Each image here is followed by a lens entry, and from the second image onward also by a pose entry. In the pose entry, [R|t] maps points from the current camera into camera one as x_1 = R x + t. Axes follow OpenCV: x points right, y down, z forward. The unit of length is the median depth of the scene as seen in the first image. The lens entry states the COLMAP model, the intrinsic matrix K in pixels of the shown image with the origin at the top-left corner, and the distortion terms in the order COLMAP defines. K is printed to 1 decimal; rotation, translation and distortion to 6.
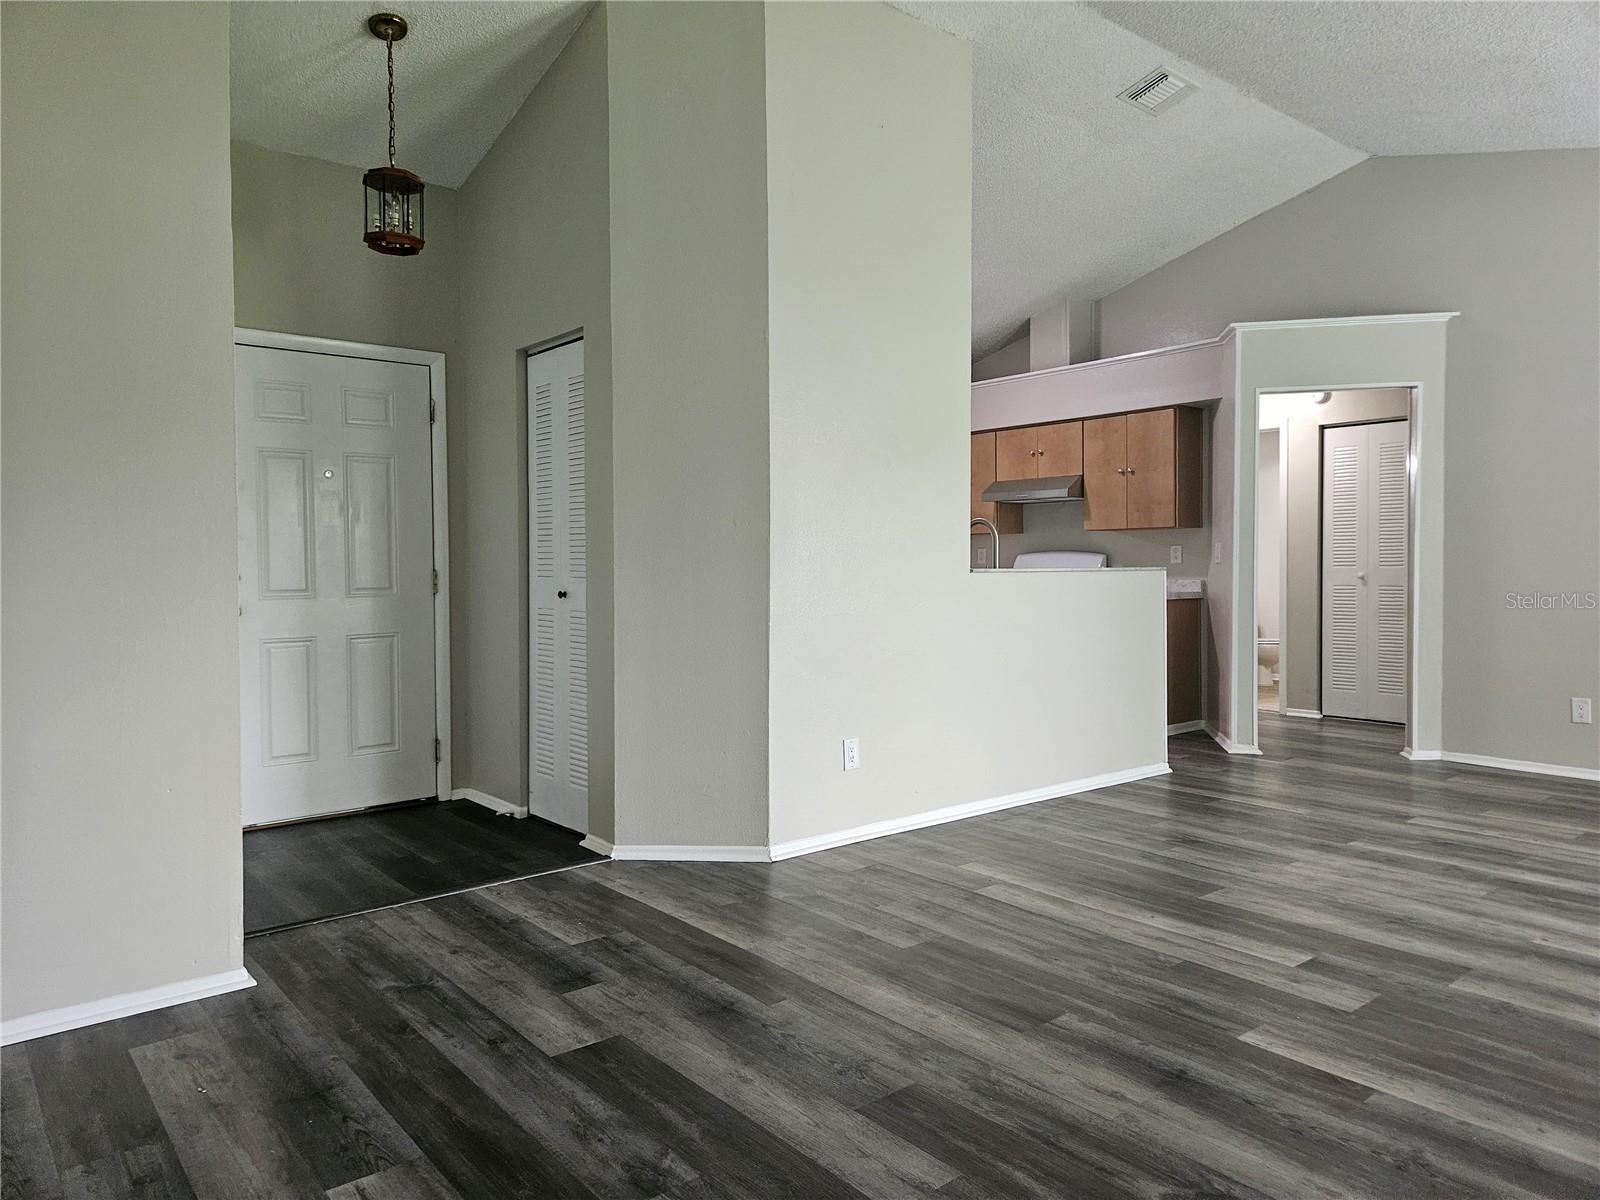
lens RADIAL K [[1065.3, 0, 791.4], [0, 1065.3, 586.0], [0, 0, 1]] dist [0.070592, -0.062062]
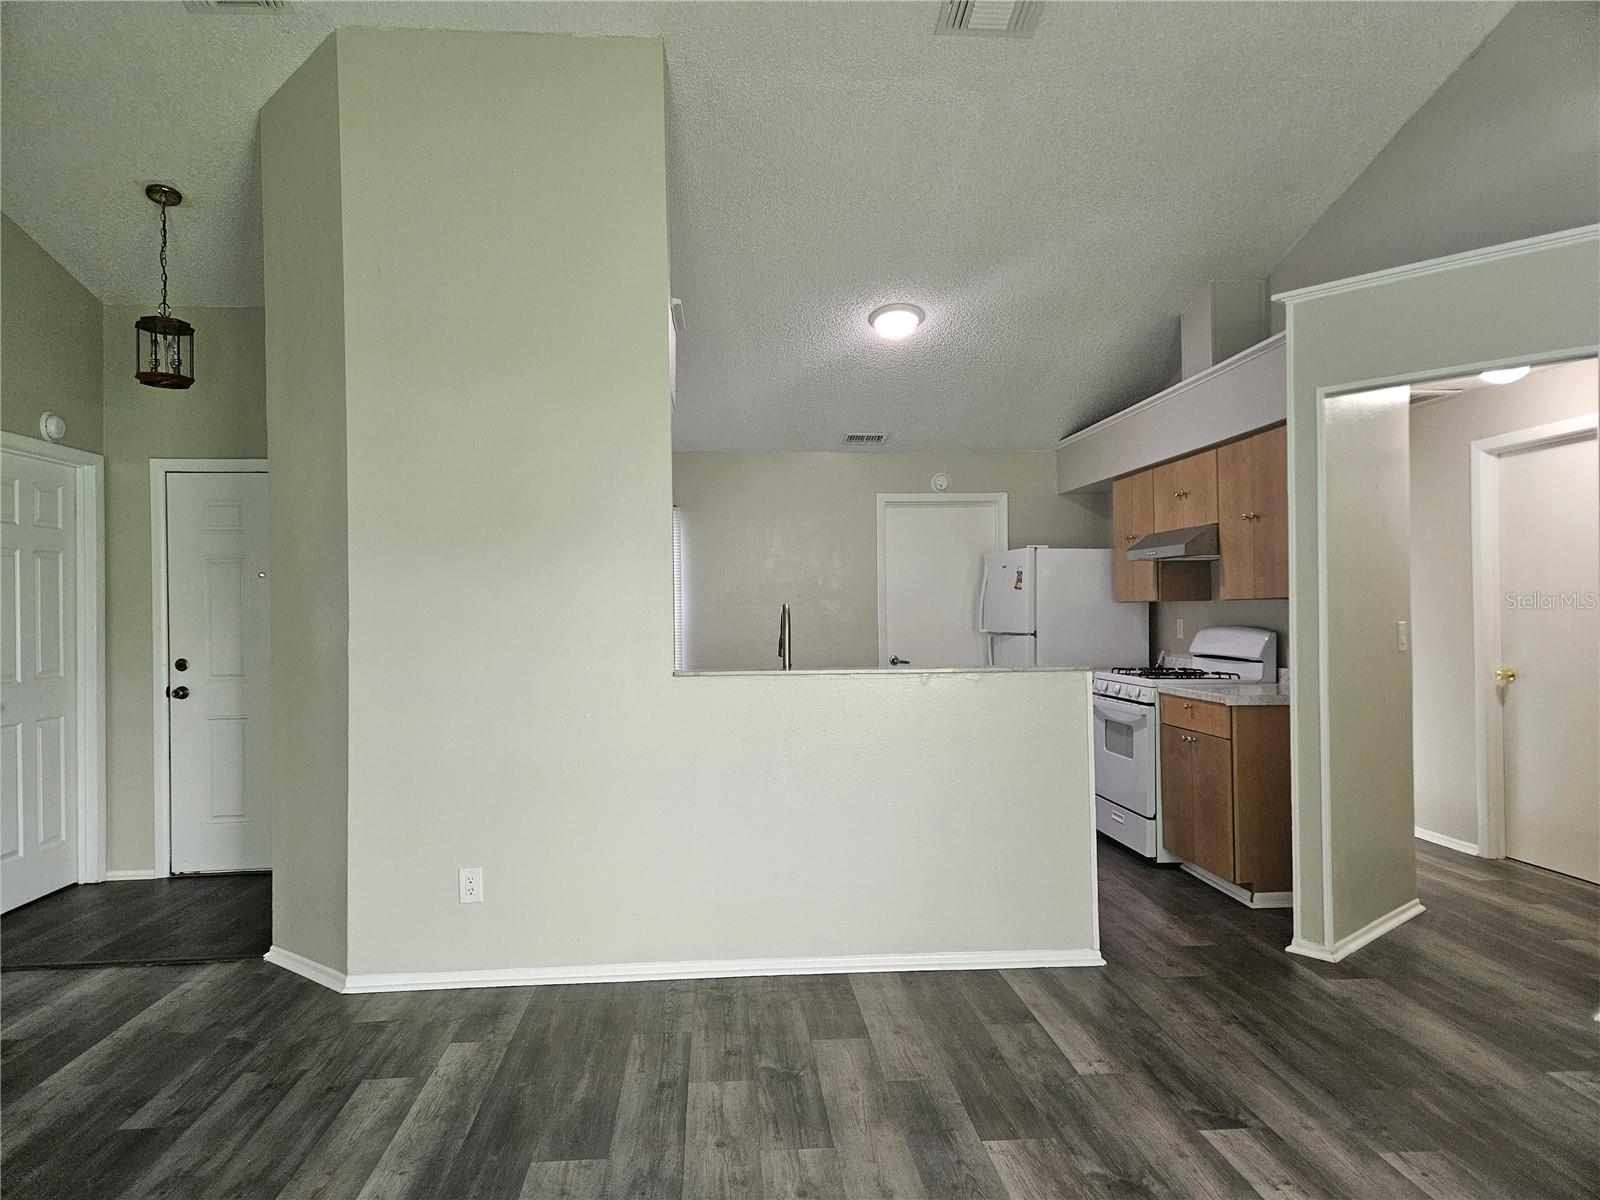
lens RADIAL K [[1065.3, 0, 795.6], [0, 1065.3, 600.8], [0, 0, 1]] dist [0.070592, -0.062062]
pose [[0.819434, -0.010351, -0.573080, 0.785627], [-0.005167, 0.999663, -0.025443, -0.054824], [0.573150, 0.023810, 0.819104, 0.425004]]
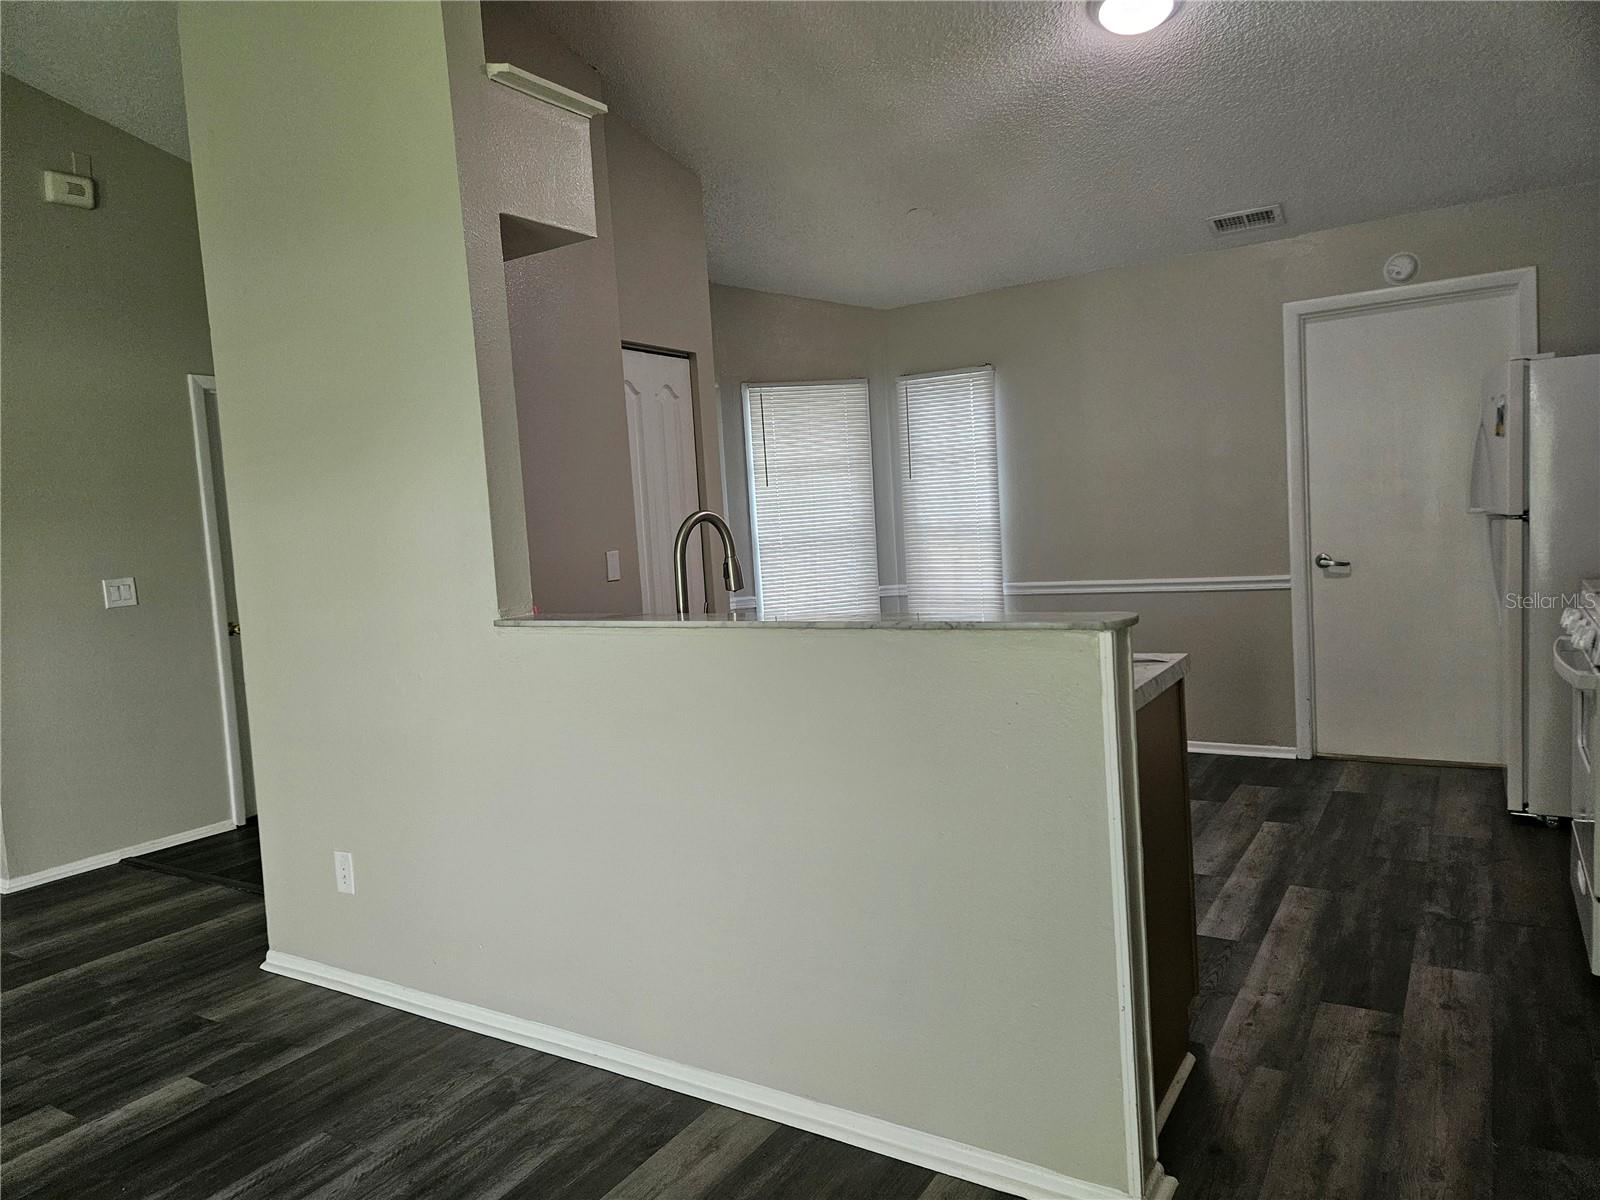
lens RADIAL K [[1065.3, 0, 794.1], [0, 1065.3, 598.9], [0, 0, 1]] dist [0.070592, -0.062062]
pose [[0.314449, 0.057173, -0.947551, 0.834184], [0.038441, 0.996599, 0.072890, -0.068006], [0.948496, -0.059345, 0.311182, 1.075122]]
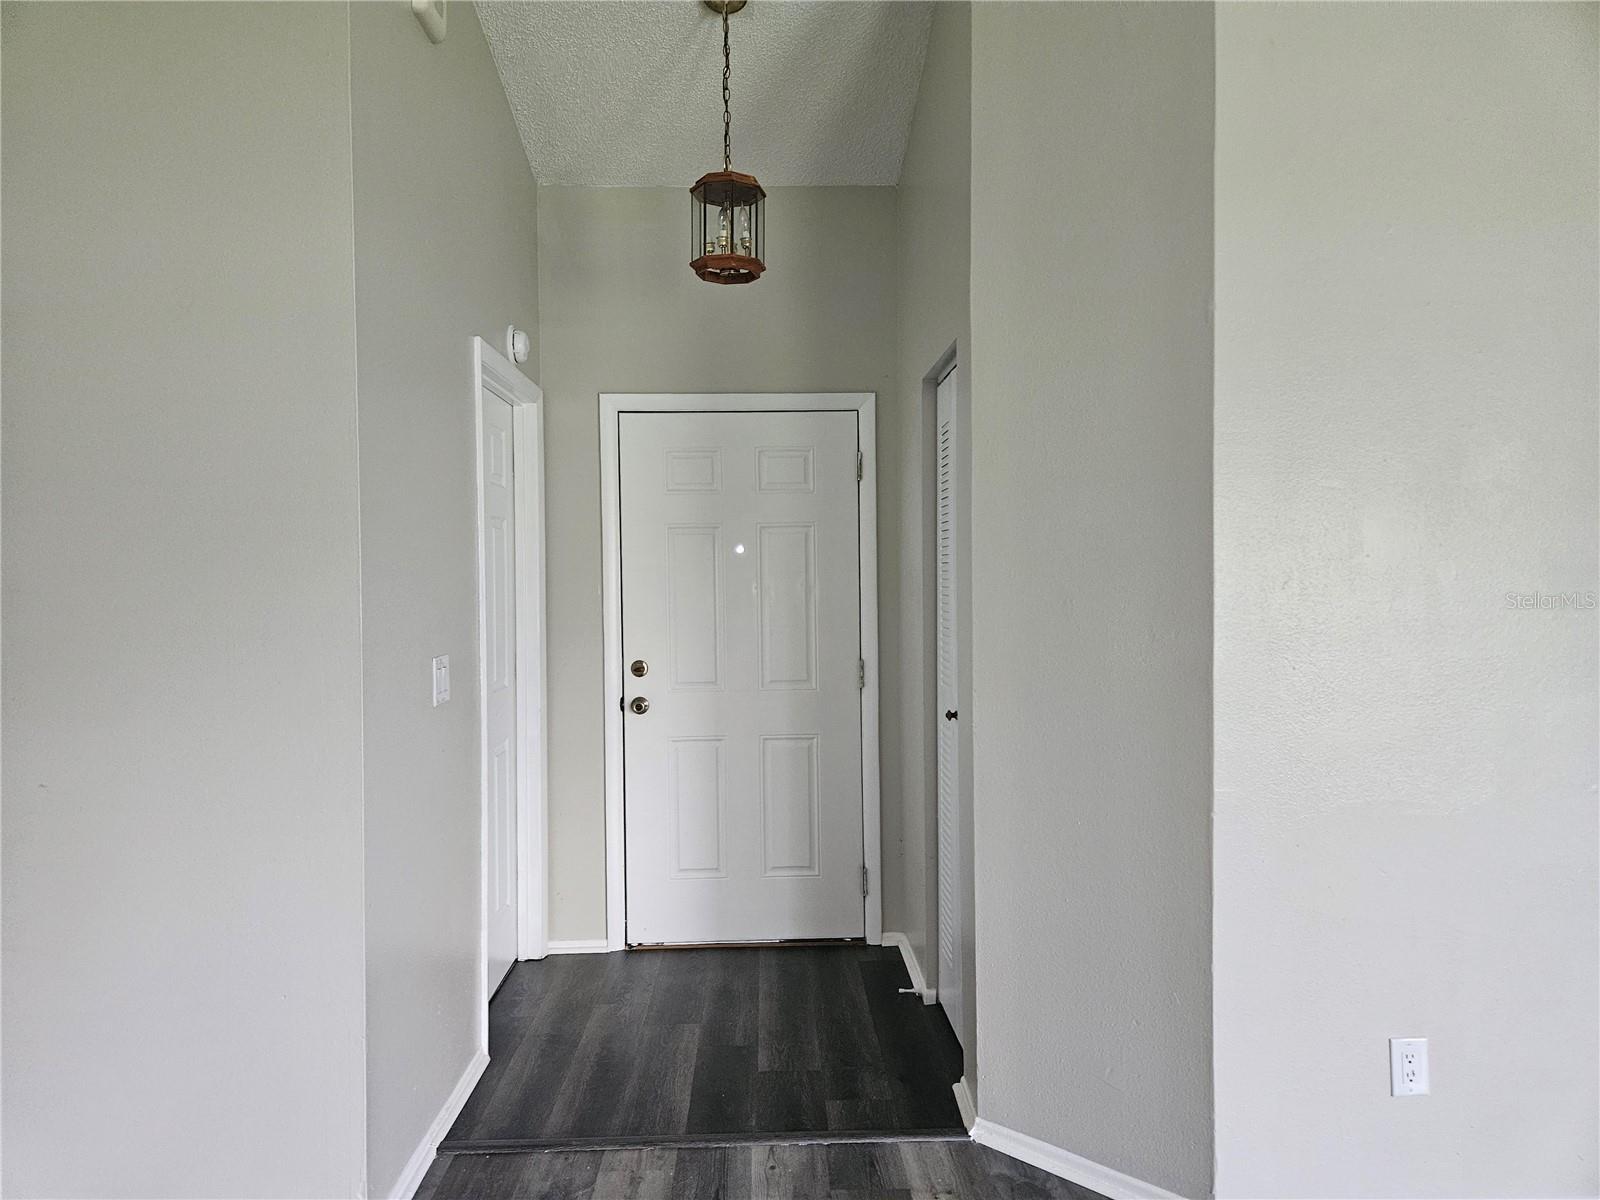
lens RADIAL K [[1065.3, 0, 792.1], [0, 1065.3, 593.7], [0, 0, 1]] dist [0.070592, -0.062062]
pose [[0.796667, 0.006014, -0.604389, 0.137132], [-0.011129, 0.999927, -0.004721, -0.071668], [0.604316, 0.010487, 0.796676, 0.382508]]
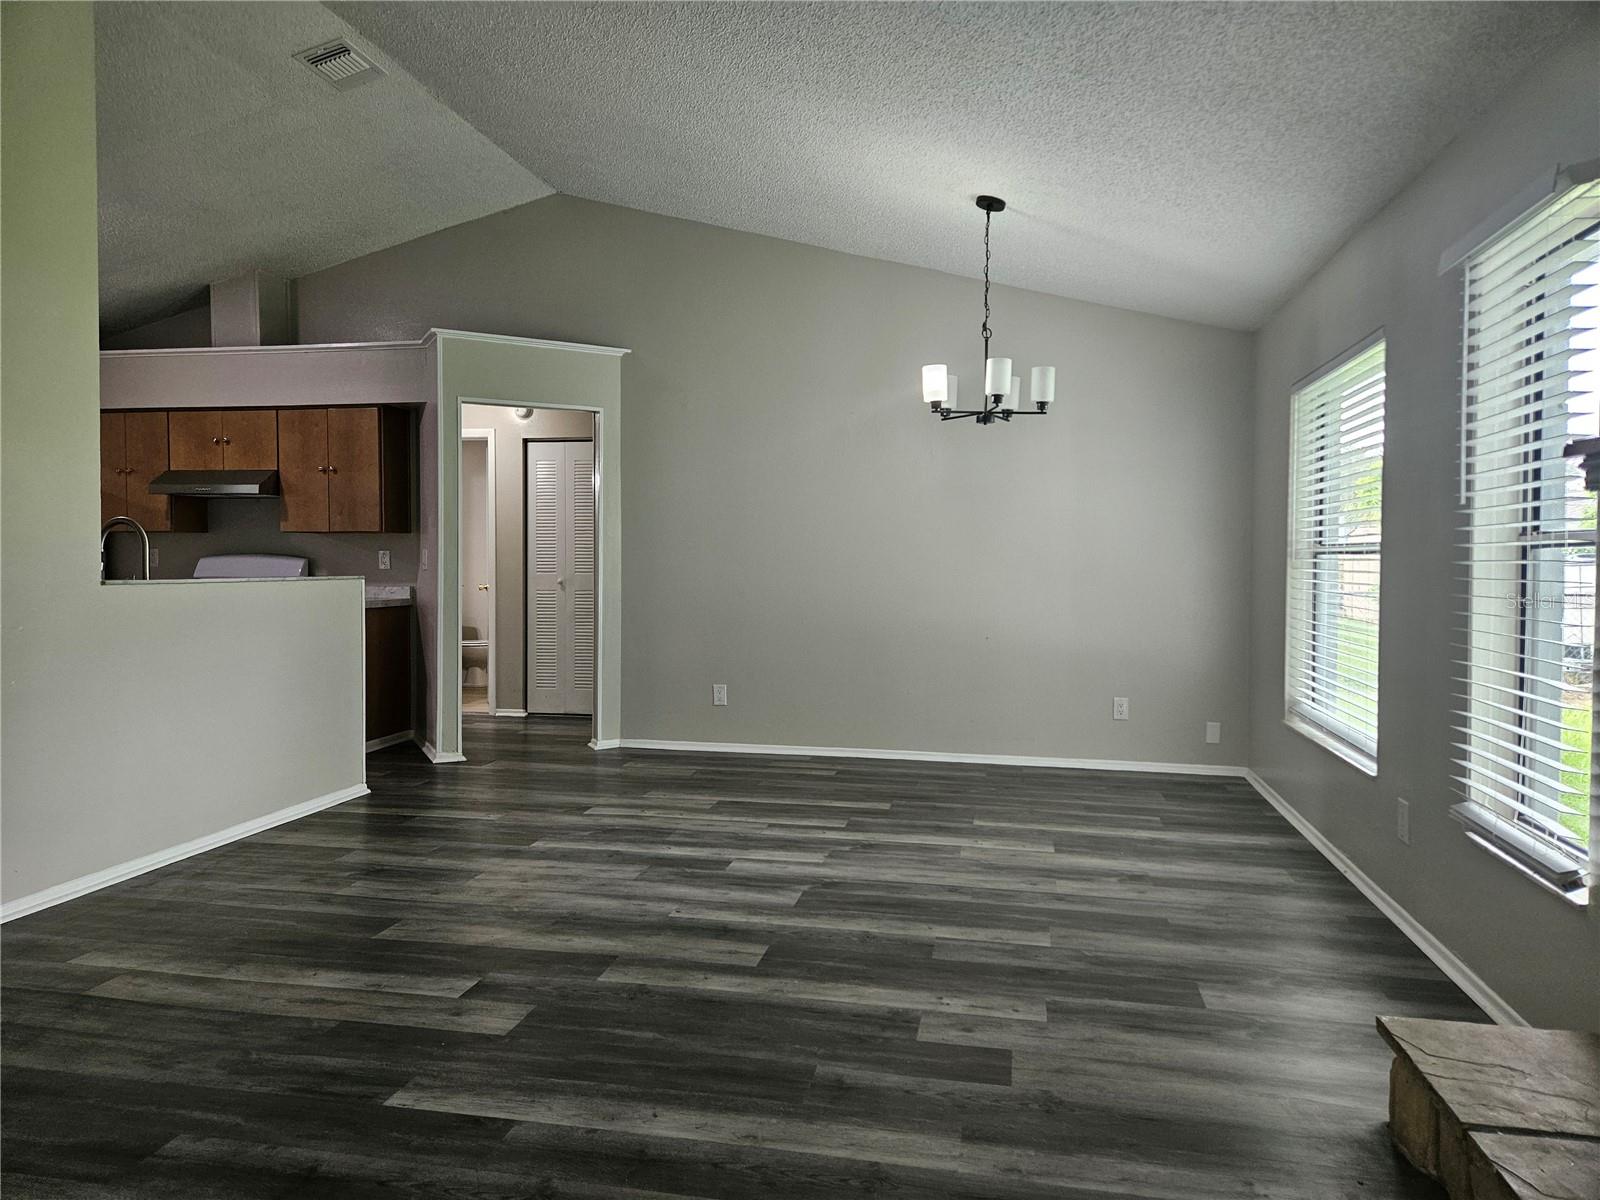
lens RADIAL K [[1065.3, 0, 798.7], [0, 1065.3, 579.3], [0, 0, 1]] dist [0.070592, -0.062062]
pose [[0.773795, -0.002117, 0.633433, 0.061719], [0.004924, 0.999984, -0.002673, -0.012893], [-0.633417, 0.005187, 0.773793, 0.039683]]
